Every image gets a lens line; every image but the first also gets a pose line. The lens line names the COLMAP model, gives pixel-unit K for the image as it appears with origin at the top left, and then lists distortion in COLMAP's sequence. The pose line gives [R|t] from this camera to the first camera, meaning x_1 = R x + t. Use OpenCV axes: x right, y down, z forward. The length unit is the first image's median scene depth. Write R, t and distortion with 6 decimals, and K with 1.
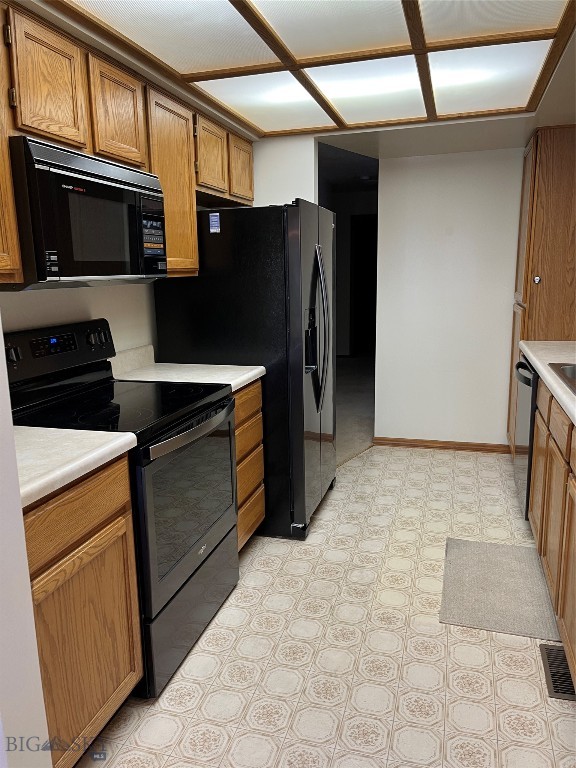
lens RADIAL K [[579.7, 0, 287.2], [0, 579.7, 384.1], [0, 0, 1]] dist [0.063222, -0.076857]
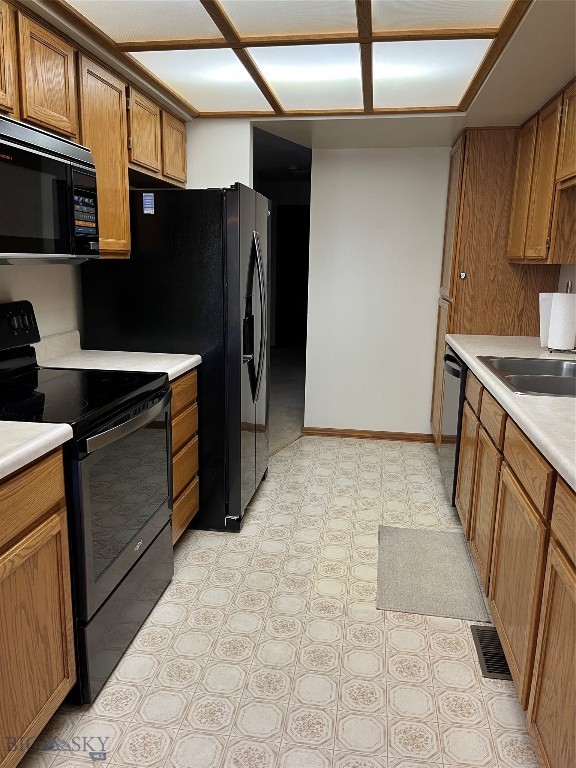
lens RADIAL K [[579.7, 0, 289.2], [0, 579.7, 383.5], [0, 0, 1]] dist [0.063222, -0.076857]
pose [[0.990083, 0.007847, 0.140264, -0.032113], [-0.010120, 0.999829, 0.015499, 0.000466], [-0.140119, -0.016765, 0.989993, 0.020088]]
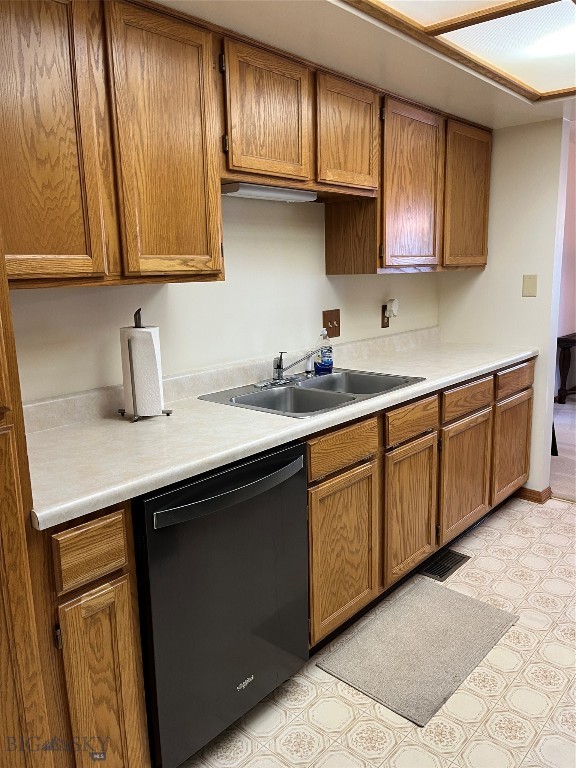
lens RADIAL K [[579.7, 0, 288.6], [0, 579.7, 382.3], [0, 0, 1]] dist [0.063222, -0.076857]
pose [[-0.899878, -0.044738, 0.433840, 0.179841], [0.124702, 0.926806, 0.354231, -0.354121], [-0.417934, 0.372866, -0.828434, 1.702873]]
